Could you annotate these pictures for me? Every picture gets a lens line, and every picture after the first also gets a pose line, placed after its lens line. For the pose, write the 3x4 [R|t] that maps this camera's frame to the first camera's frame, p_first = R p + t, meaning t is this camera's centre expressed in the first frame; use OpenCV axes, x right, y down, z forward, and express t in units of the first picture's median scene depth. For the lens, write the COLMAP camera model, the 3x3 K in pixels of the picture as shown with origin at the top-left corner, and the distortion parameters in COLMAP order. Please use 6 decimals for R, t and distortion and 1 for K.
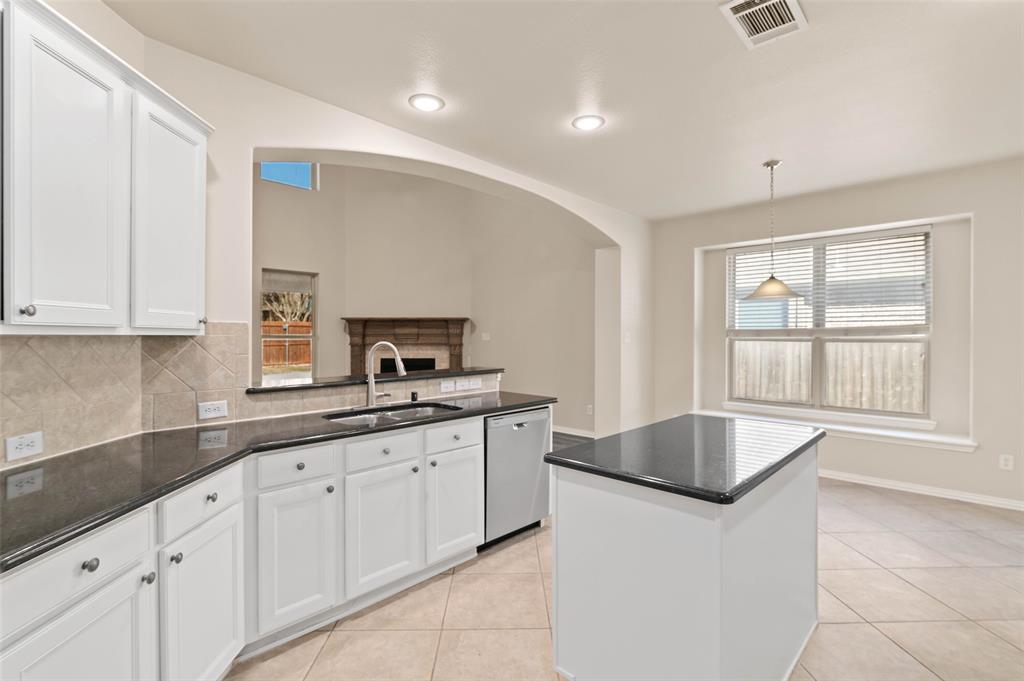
lens RADIAL K [[468.7, 0, 513.4], [0, 468.7, 341.9], [0, 0, 1]] dist [-0.003031, 0.000121]
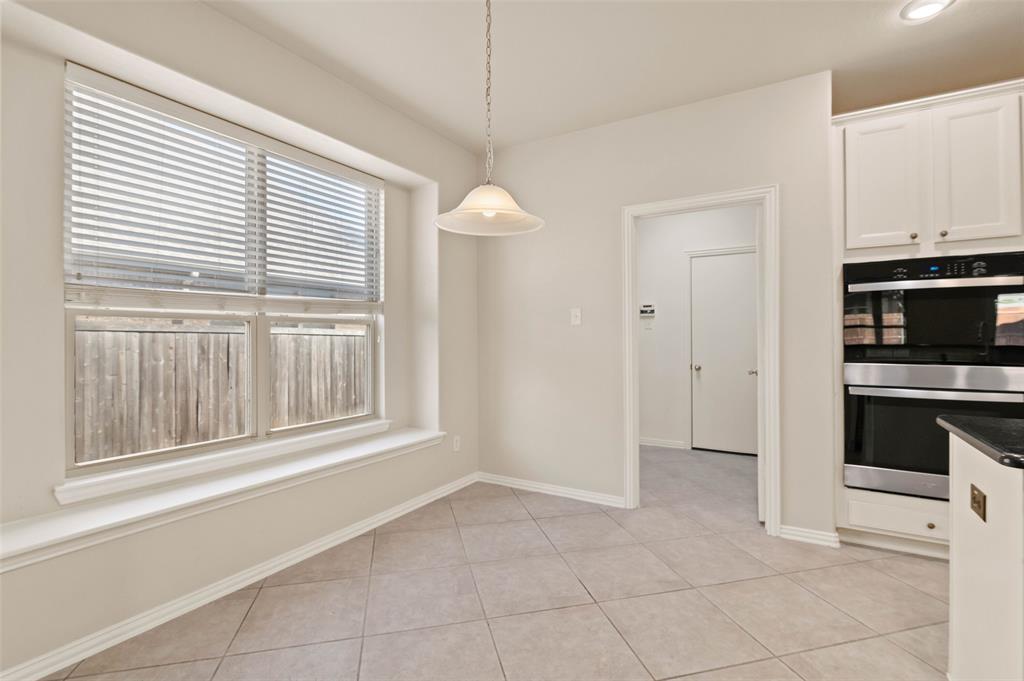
lens RADIAL K [[468.7, 0, 514.4], [0, 468.7, 336.0], [0, 0, 1]] dist [-0.003031, 0.000121]
pose [[-0.246909, -0.006257, 0.969018, 0.042287], [0.000770, 0.999978, 0.006653, 0.017576], [-0.969038, 0.002389, -0.246899, 1.044780]]
